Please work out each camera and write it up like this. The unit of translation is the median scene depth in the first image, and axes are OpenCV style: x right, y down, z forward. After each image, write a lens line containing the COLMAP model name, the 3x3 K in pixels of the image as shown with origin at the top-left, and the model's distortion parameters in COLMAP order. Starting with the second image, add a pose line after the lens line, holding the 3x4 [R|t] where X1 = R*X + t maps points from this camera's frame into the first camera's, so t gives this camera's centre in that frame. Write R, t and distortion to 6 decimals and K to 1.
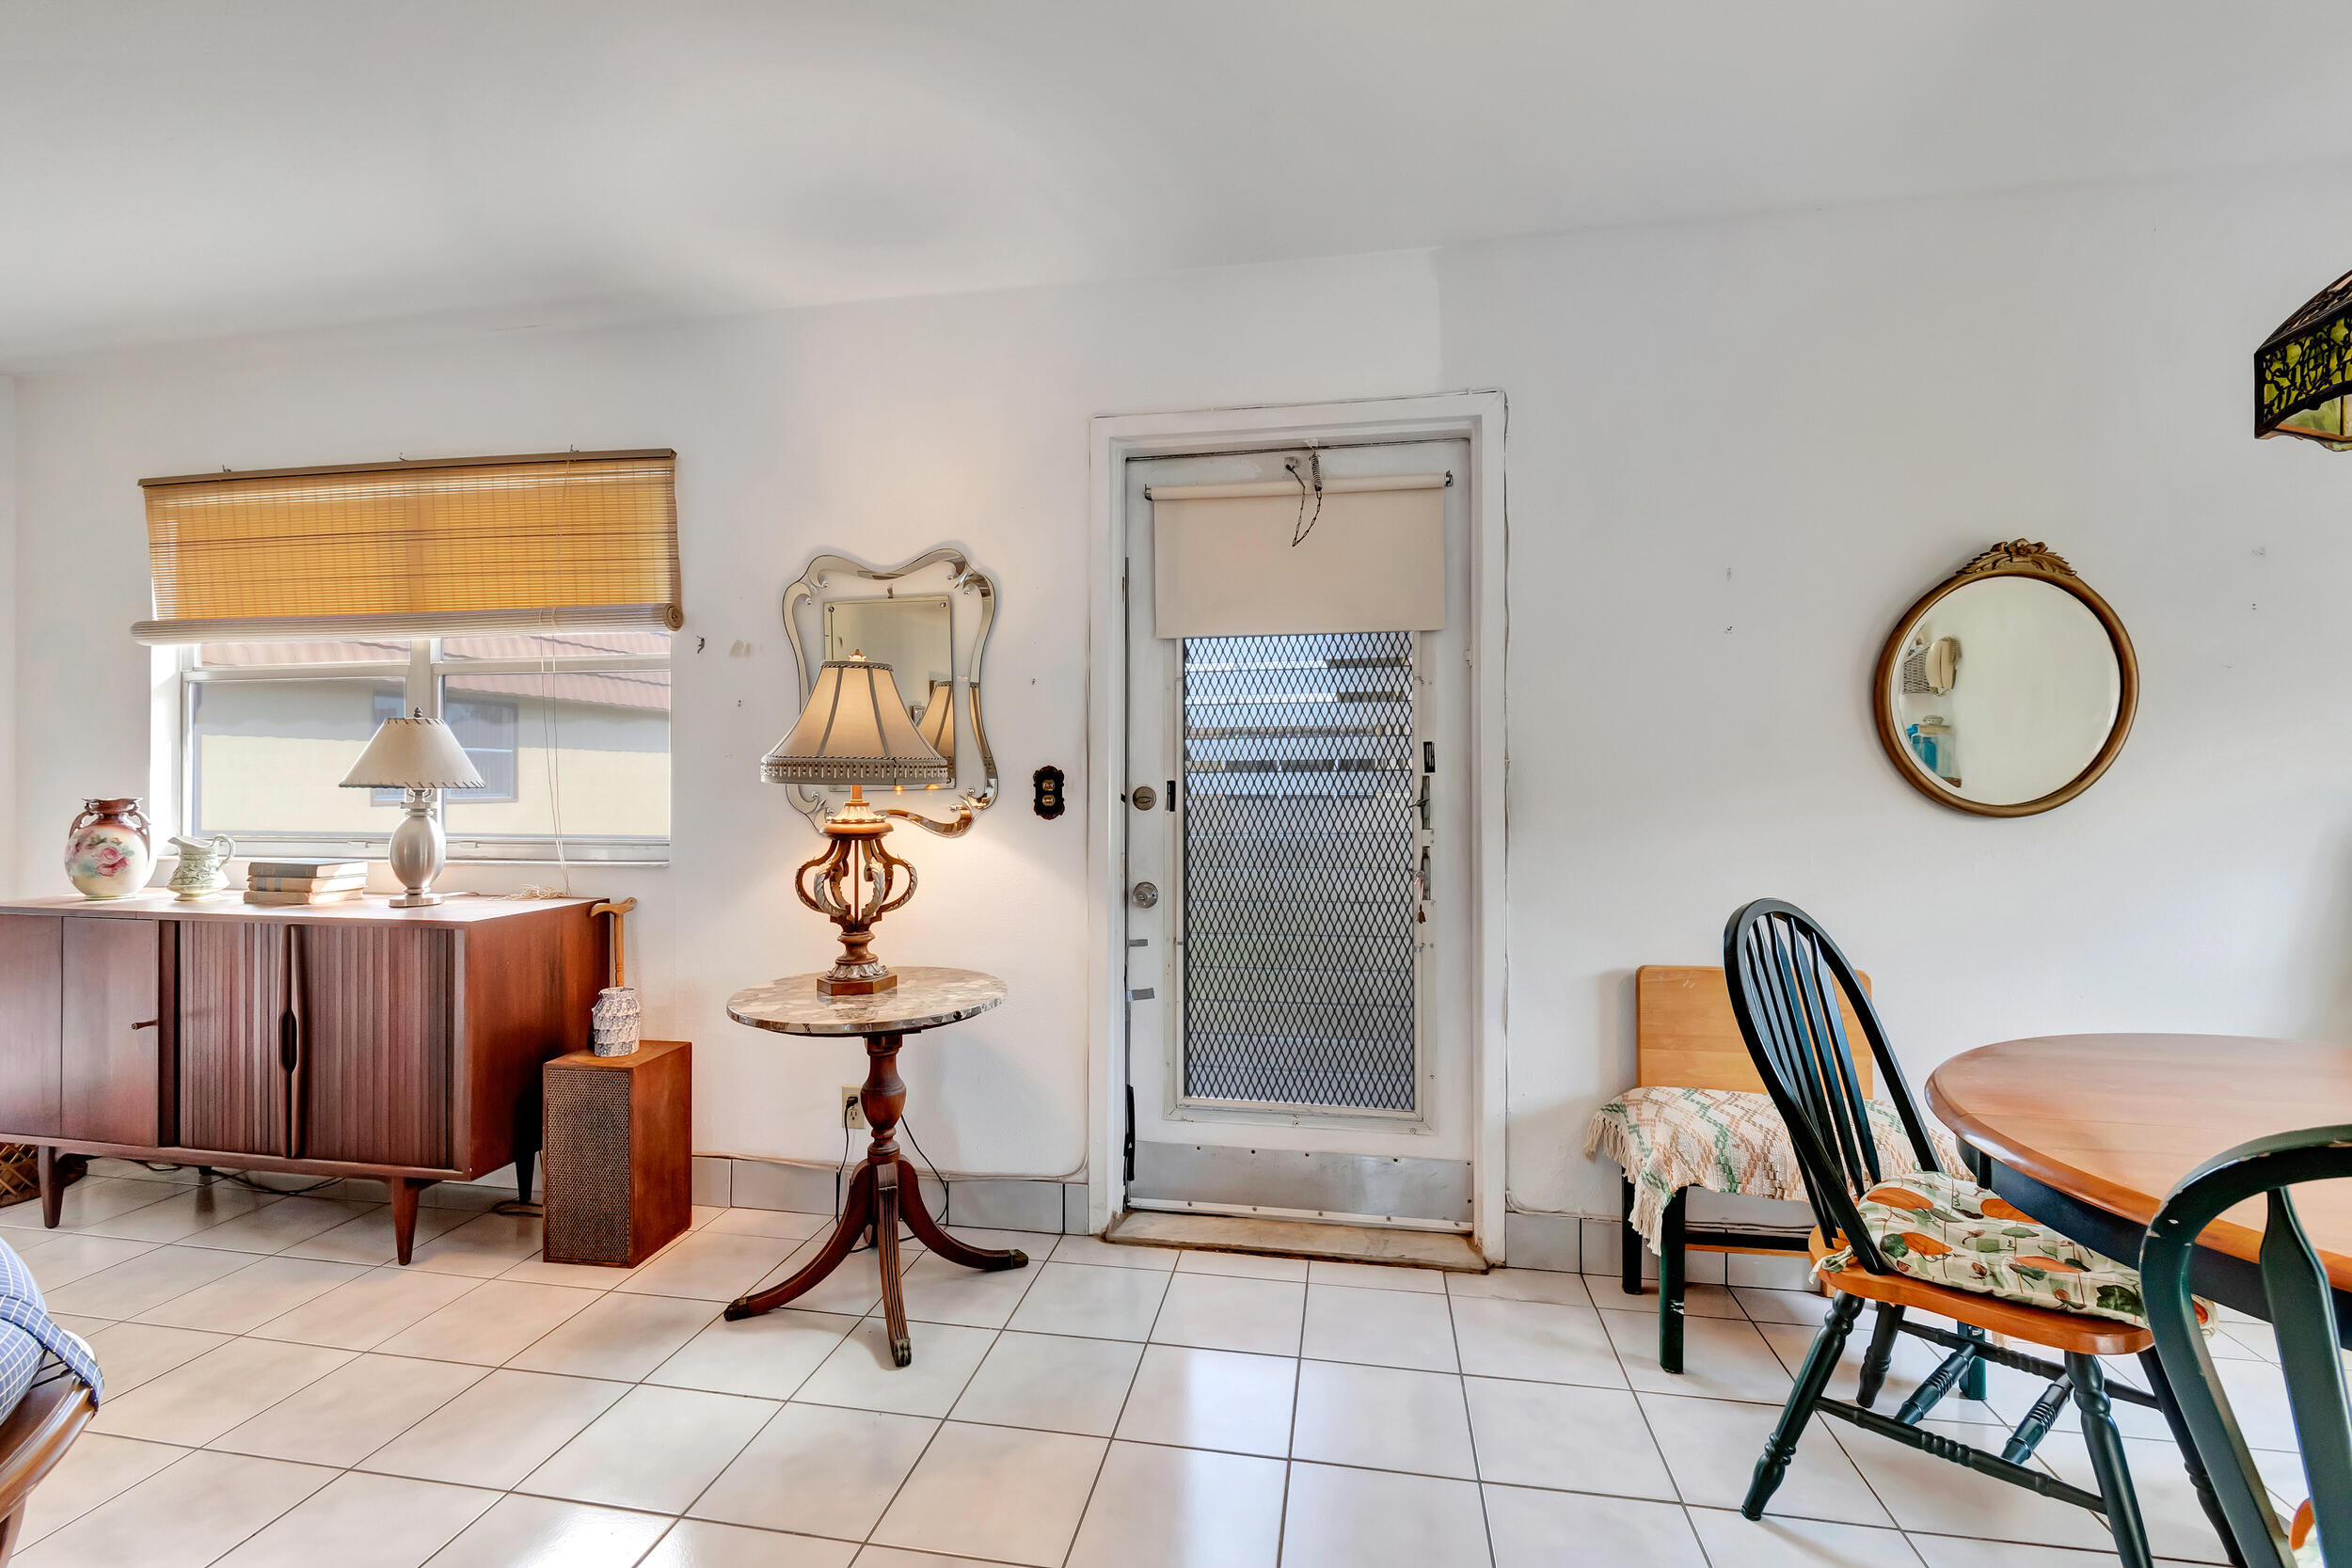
lens RADIAL K [[1049.3, 0, 1169.9], [0, 1049.3, 779.8], [0, 0, 1]] dist [-0.004255, -0.001452]
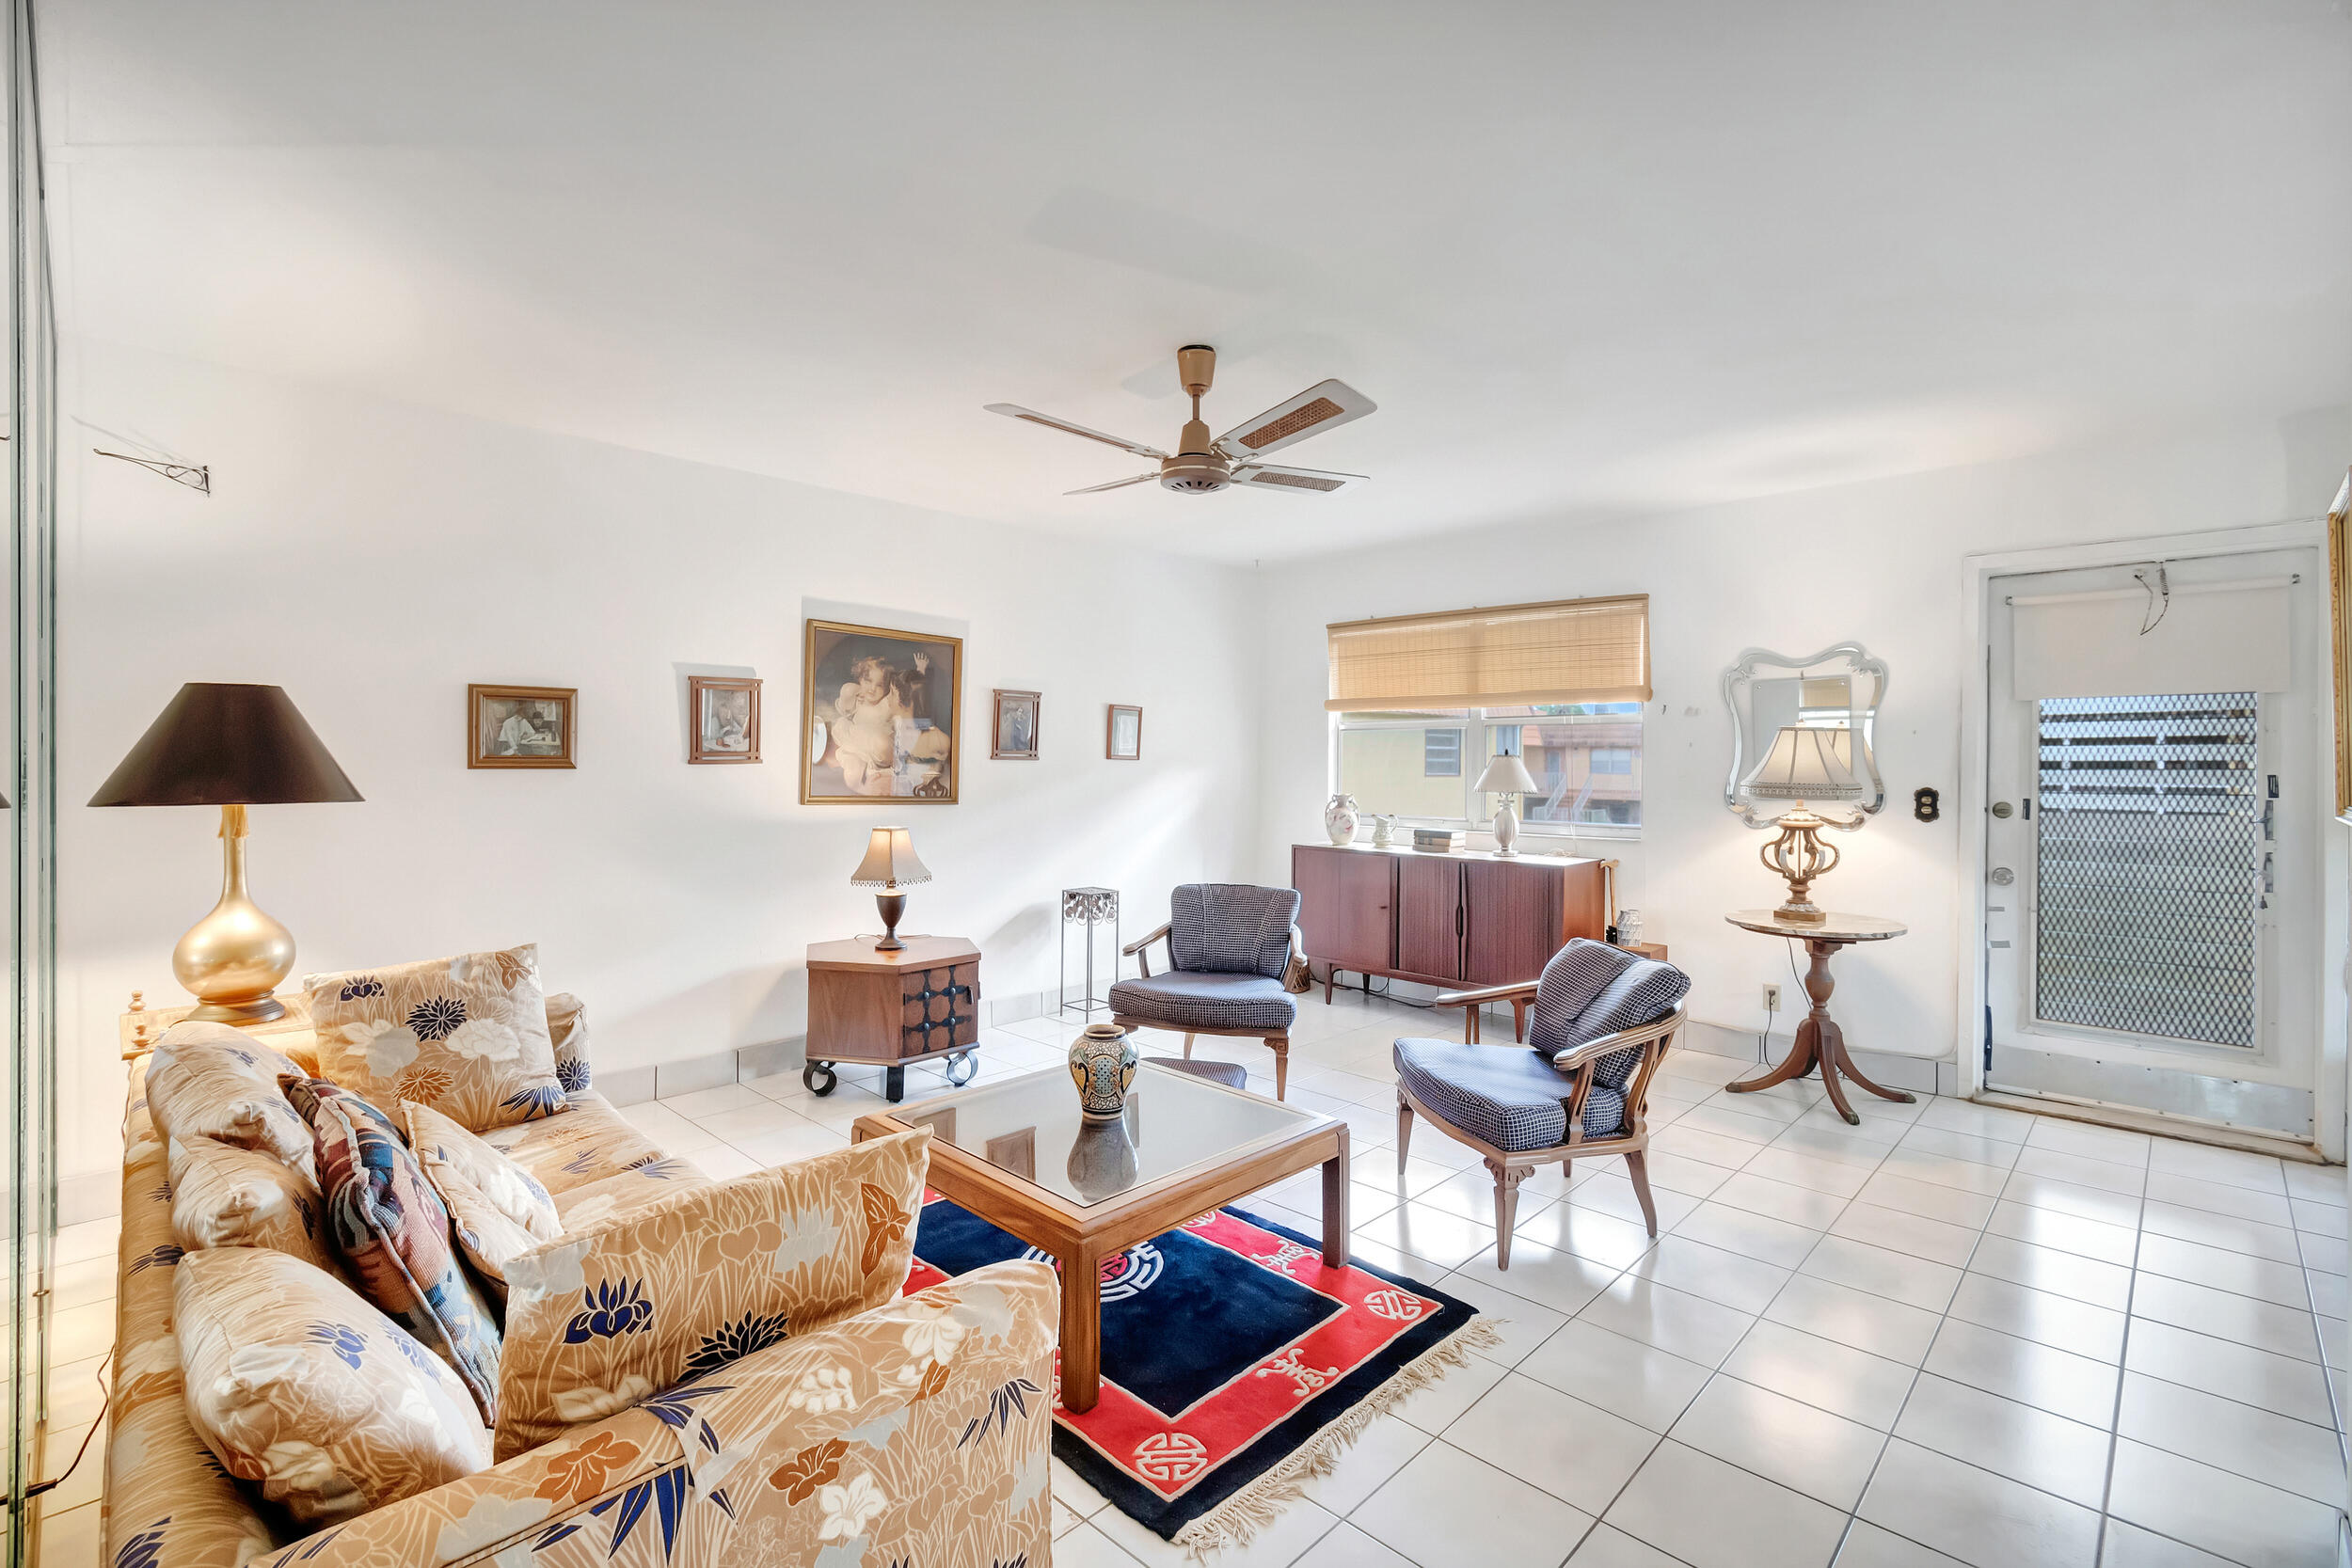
lens RADIAL K [[1049.3, 0, 1189.6], [0, 1049.3, 769.4], [0, 0, 1]] dist [-0.004255, -0.001452]
pose [[0.832896, 0.009631, -0.553345, -0.166428], [-0.011260, 0.999936, 0.000455, -0.027923], [0.553314, 0.005852, 0.832952, -0.860285]]
